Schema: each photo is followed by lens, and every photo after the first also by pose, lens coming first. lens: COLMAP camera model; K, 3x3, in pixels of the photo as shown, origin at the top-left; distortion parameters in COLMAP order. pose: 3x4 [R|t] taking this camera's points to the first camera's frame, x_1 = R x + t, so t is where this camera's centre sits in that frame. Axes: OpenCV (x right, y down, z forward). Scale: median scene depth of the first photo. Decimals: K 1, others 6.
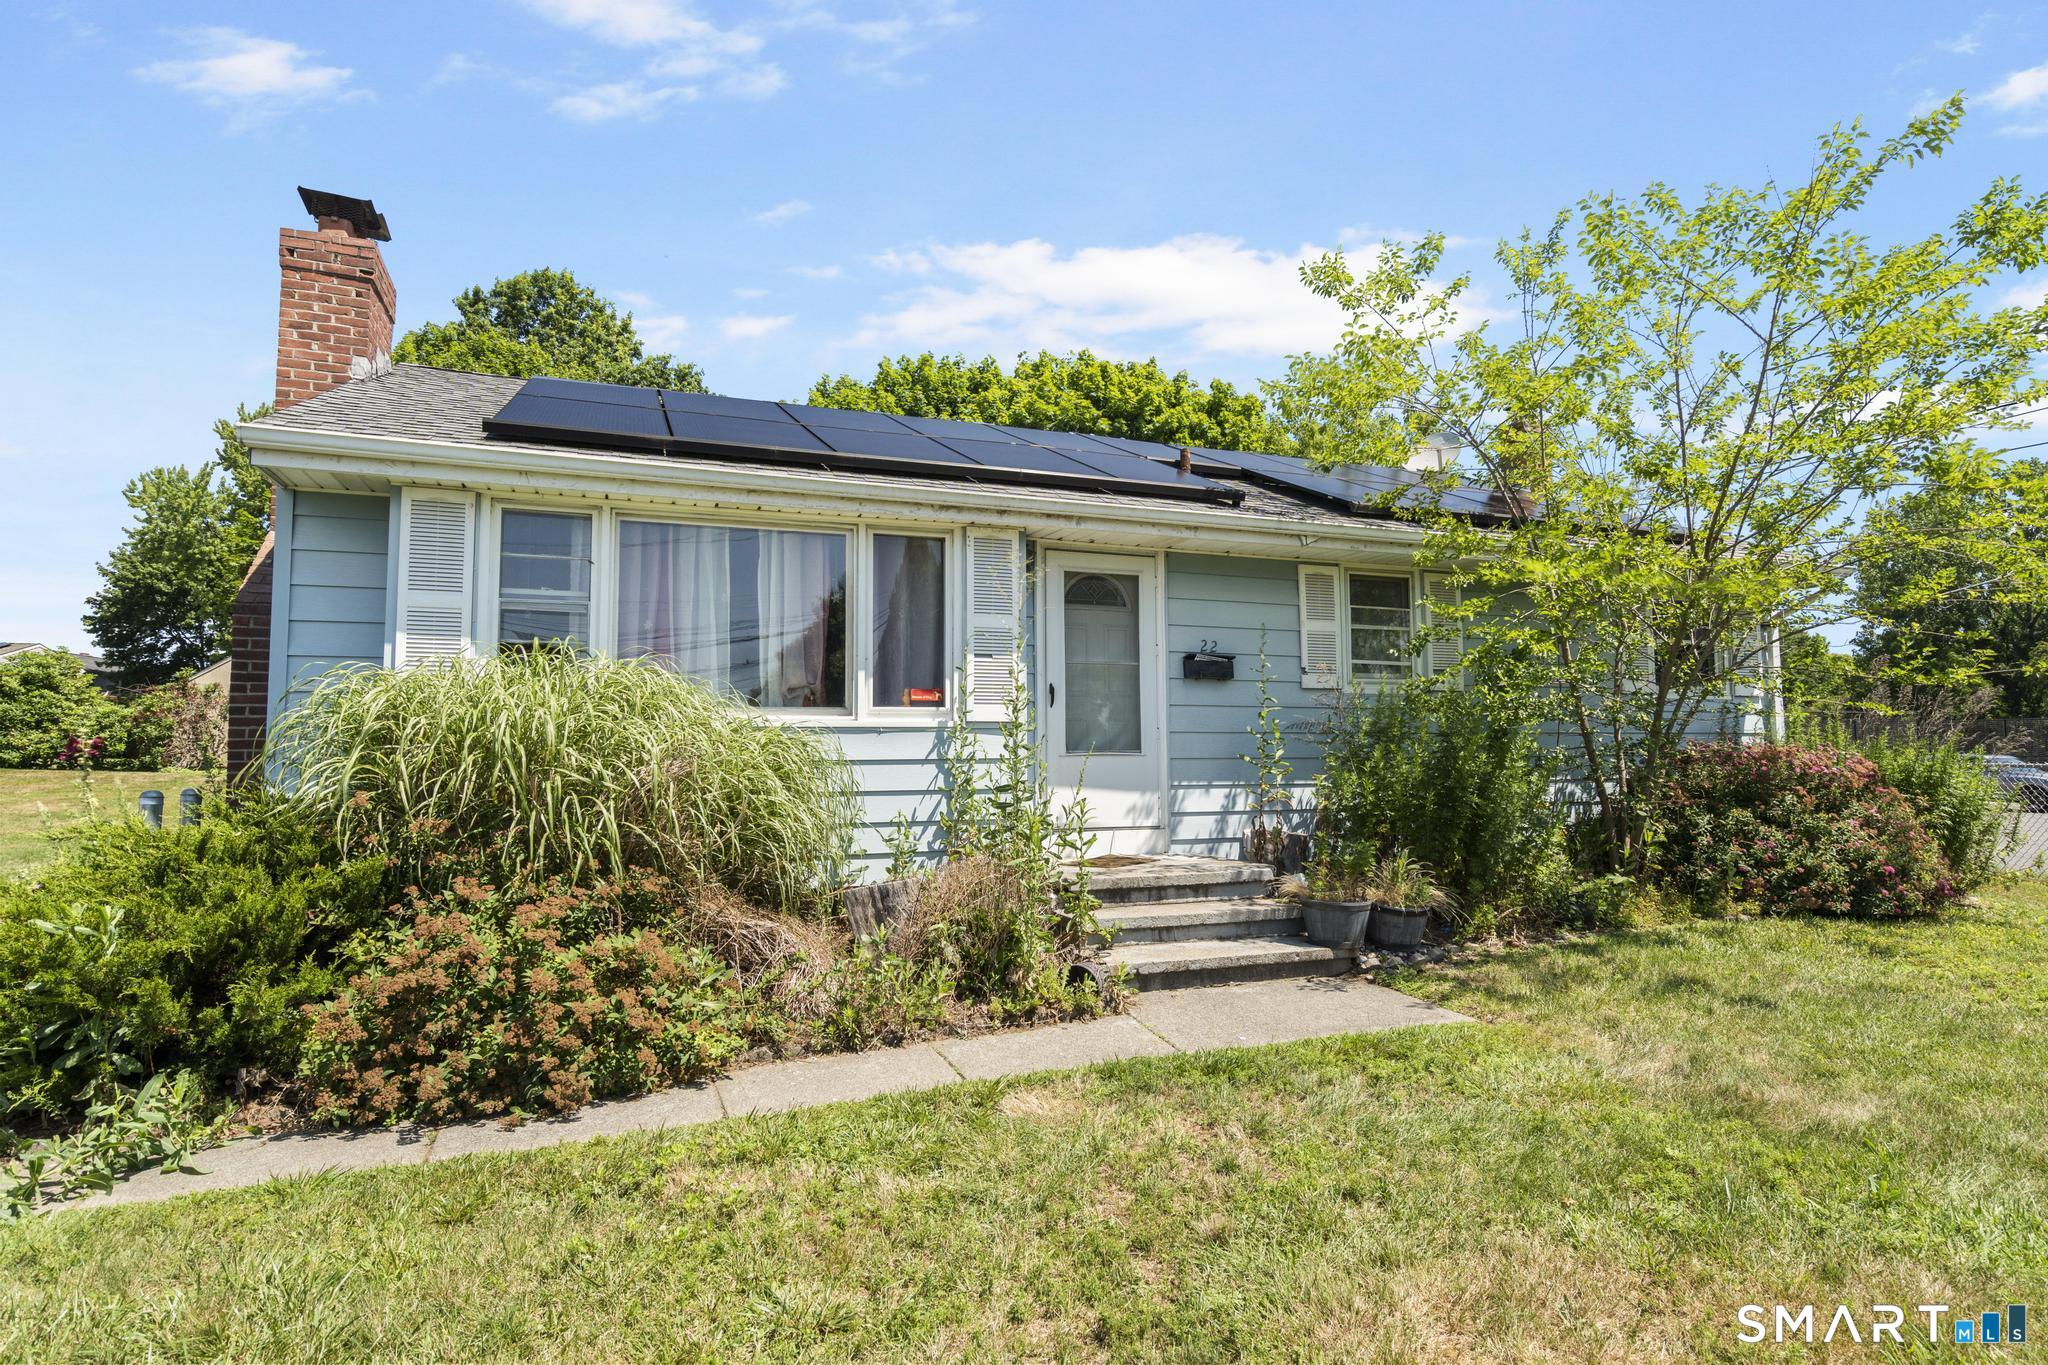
lens RADIAL K [[1097.2, 0, 1042.3], [0, 1097.2, 679.2], [0, 0, 1]] dist [0.003030, -0.001182]
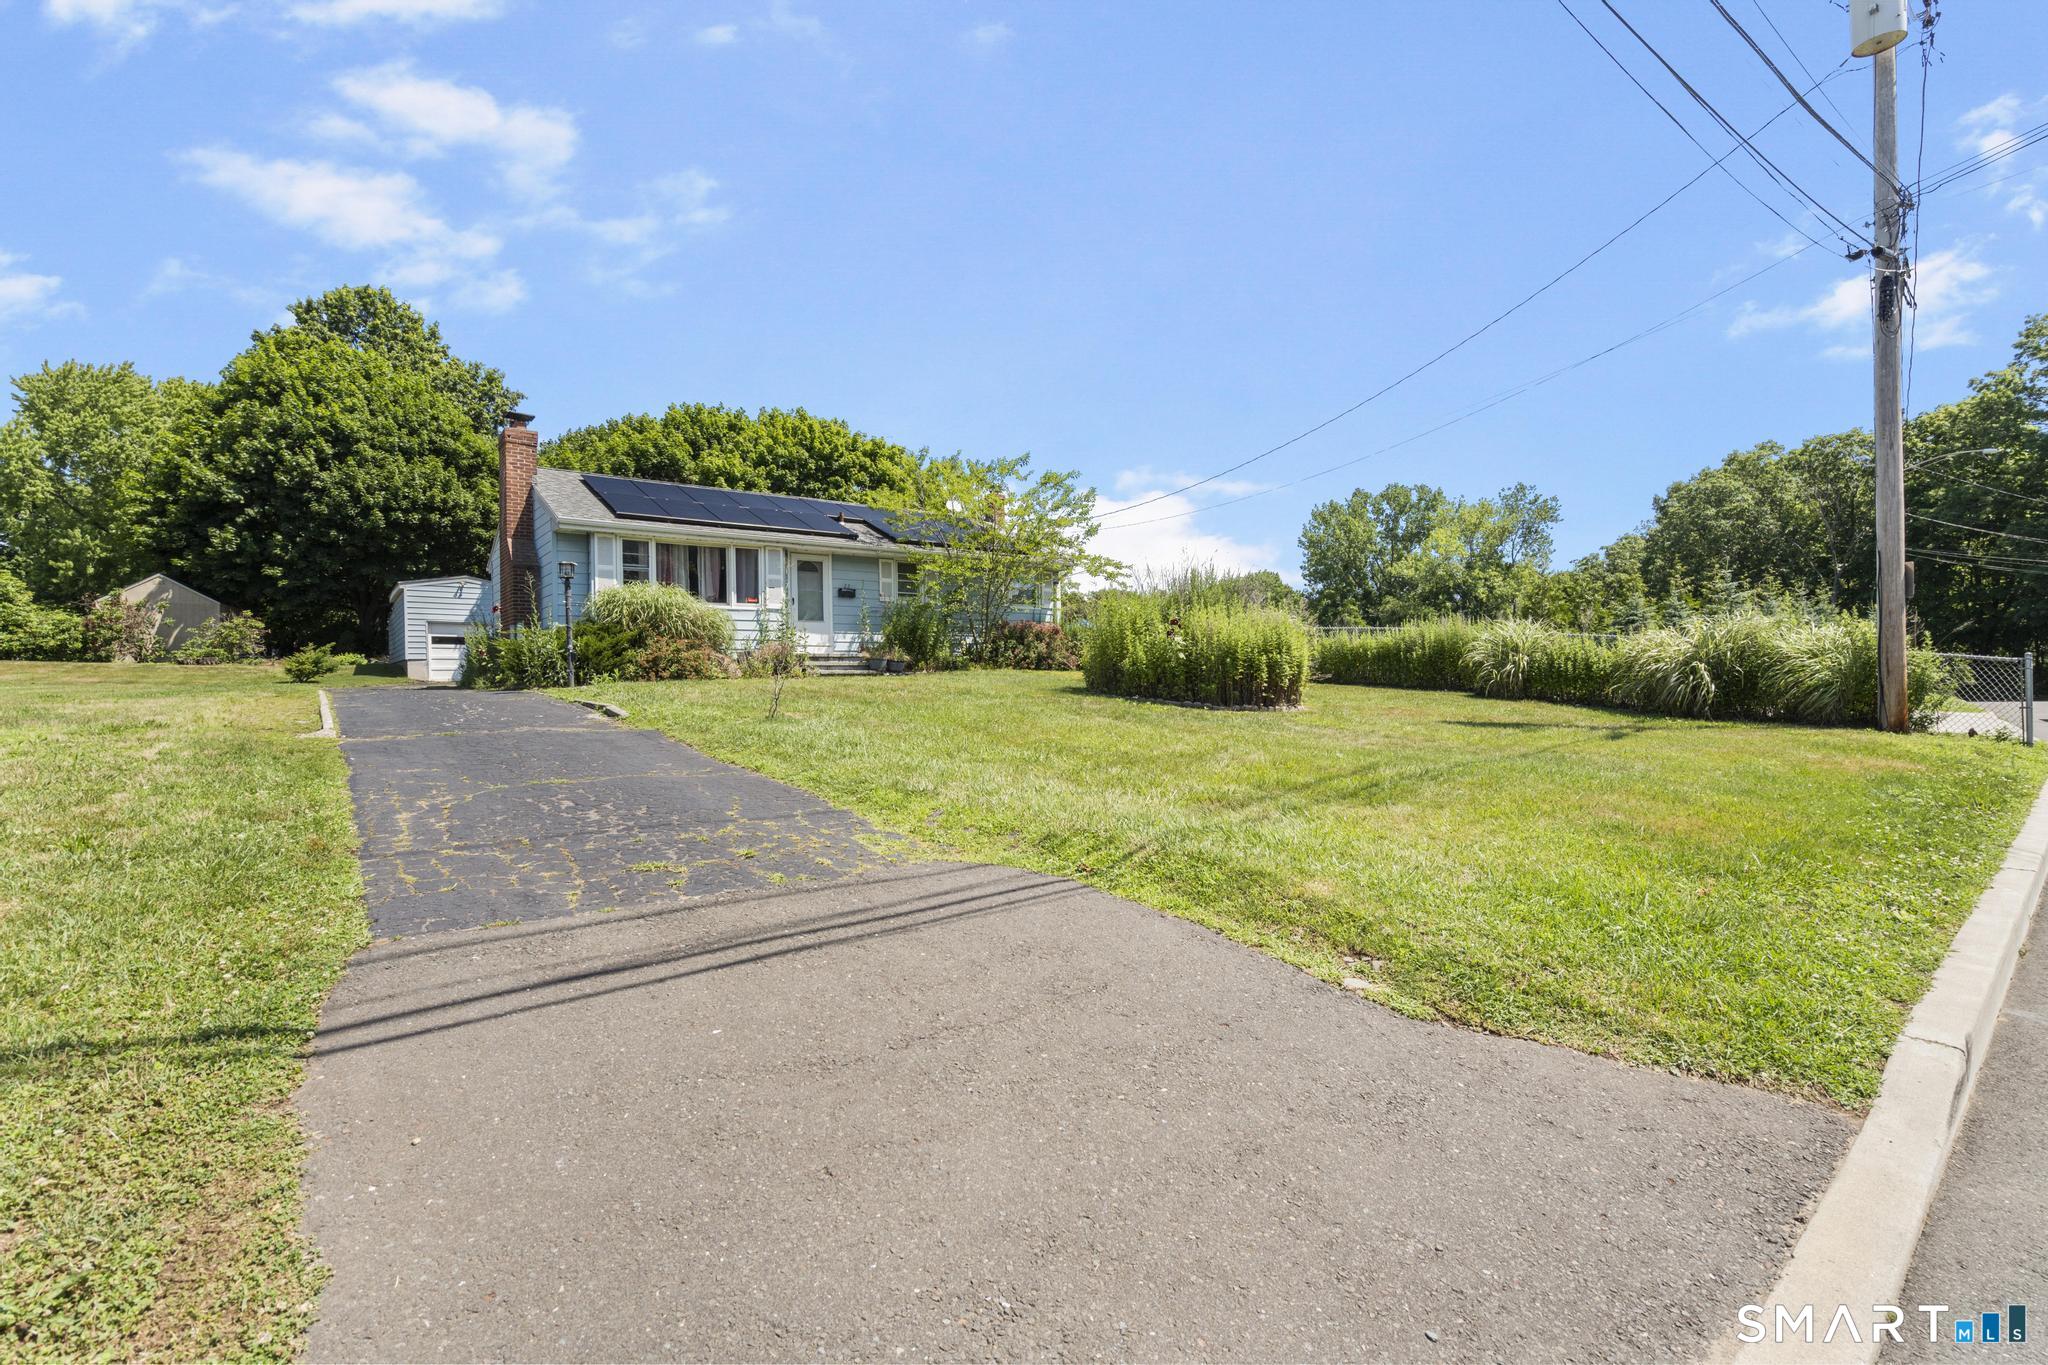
lens RADIAL K [[925.8, 0, 1040.4], [0, 925.8, 673.9], [0, 0, 1]] dist [0.005843, -0.000536]
pose [[0.956506, -0.008221, 0.291597, -0.090218], [-0.009849, 0.998123, 0.060449, 0.056295], [-0.291547, -0.060691, 0.954629, -1.738458]]
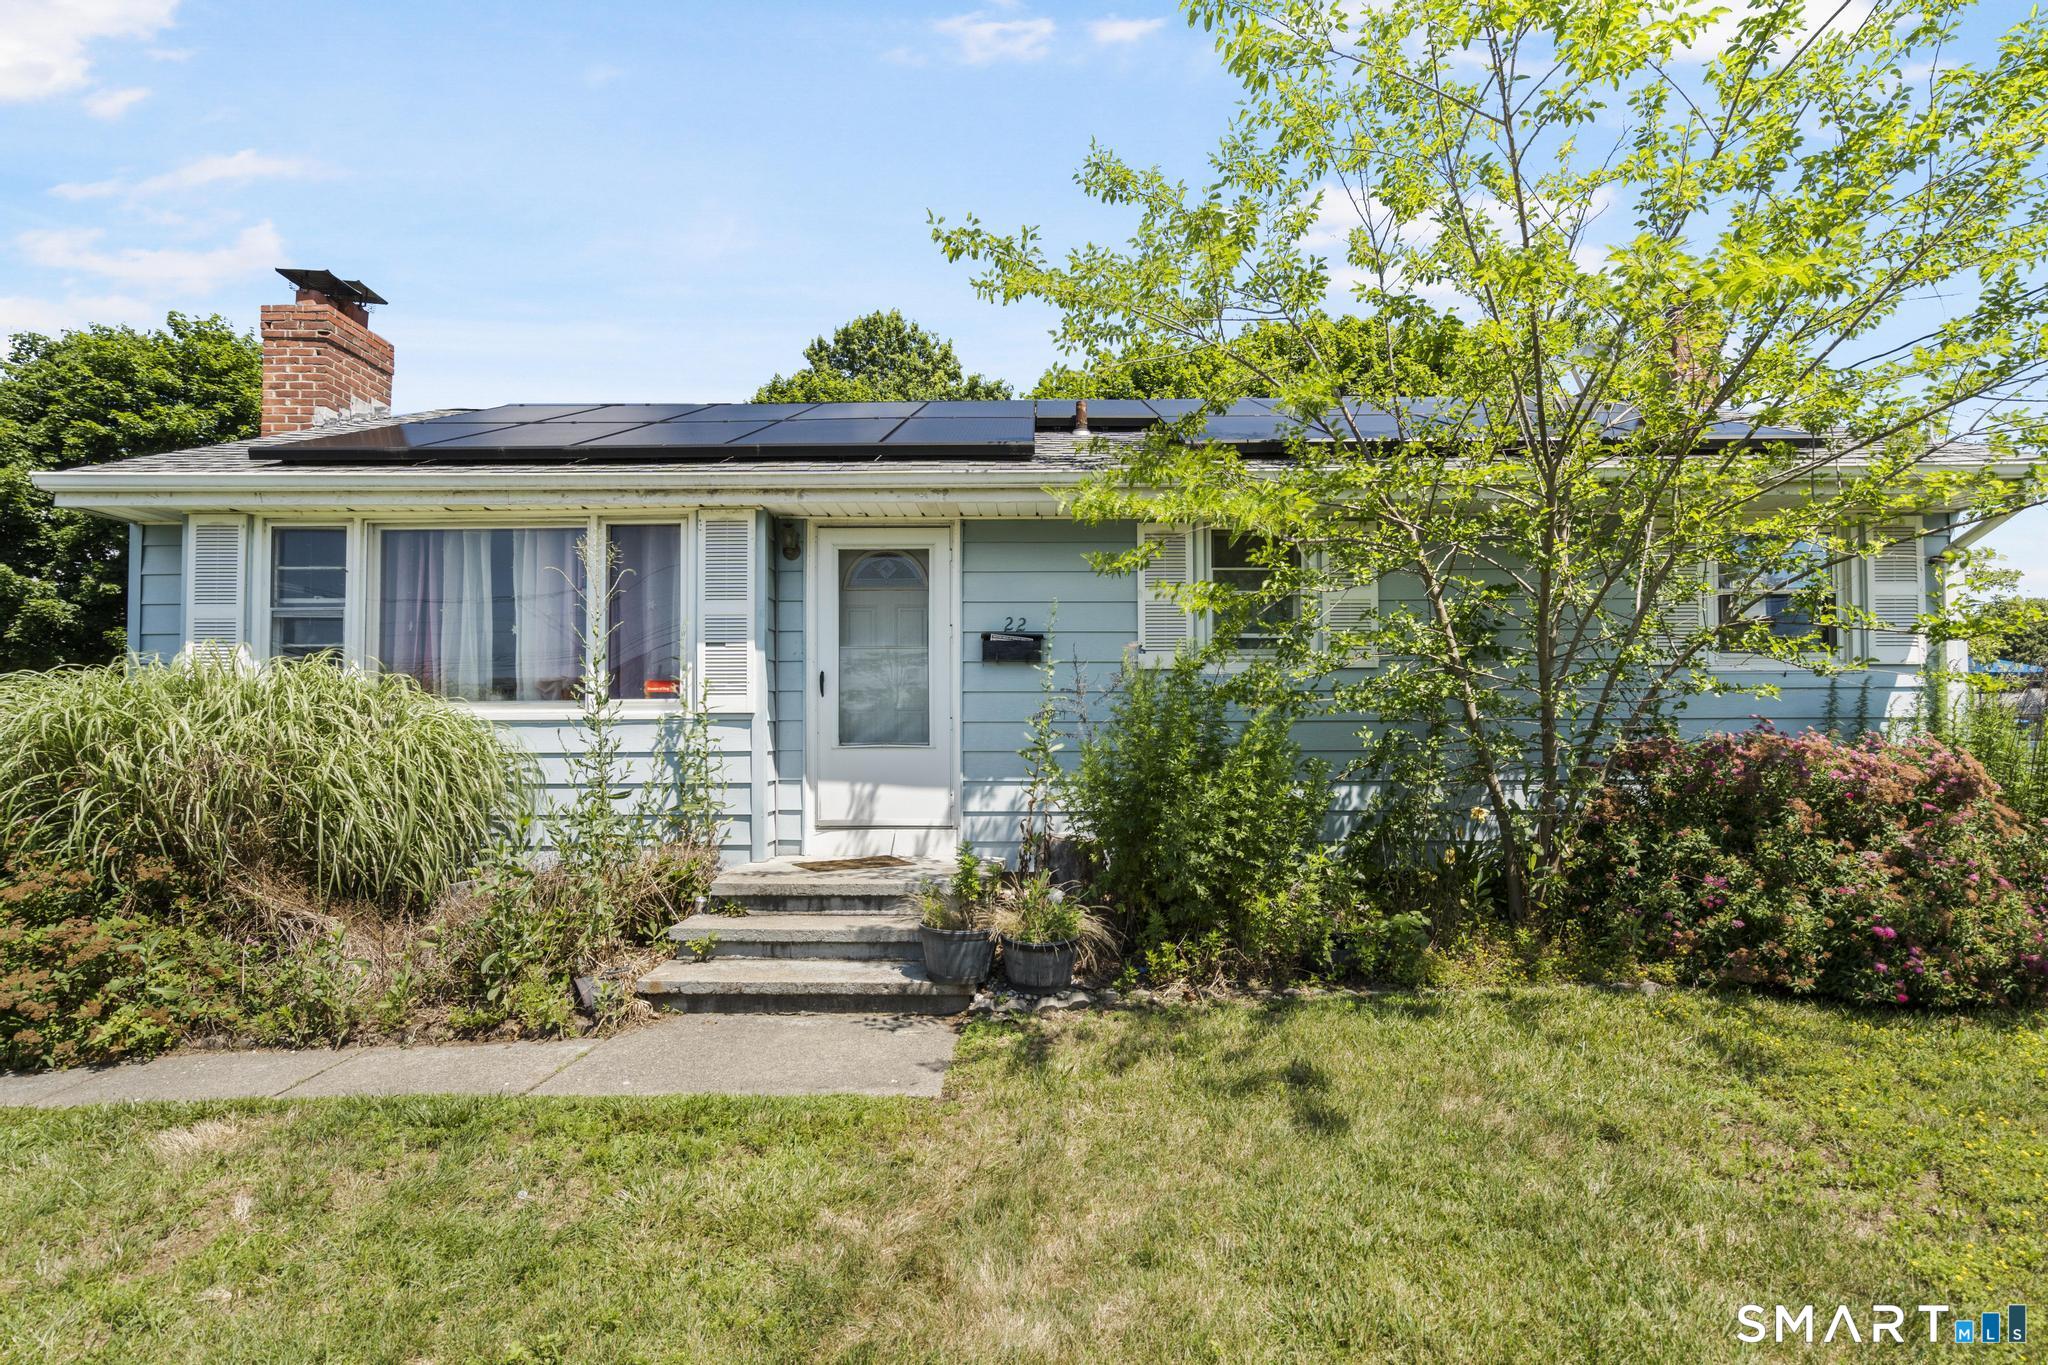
lens RADIAL K [[1042.7, 0, 1027.4], [0, 1042.7, 709.5], [0, 0, 1]] dist [0.001823, 0.000935]
pose [[0.926895, -0.009684, -0.375195, 0.524981], [0.024751, 0.999068, 0.035359, 0.009651], [0.374503, -0.042060, 0.926271, 0.250687]]
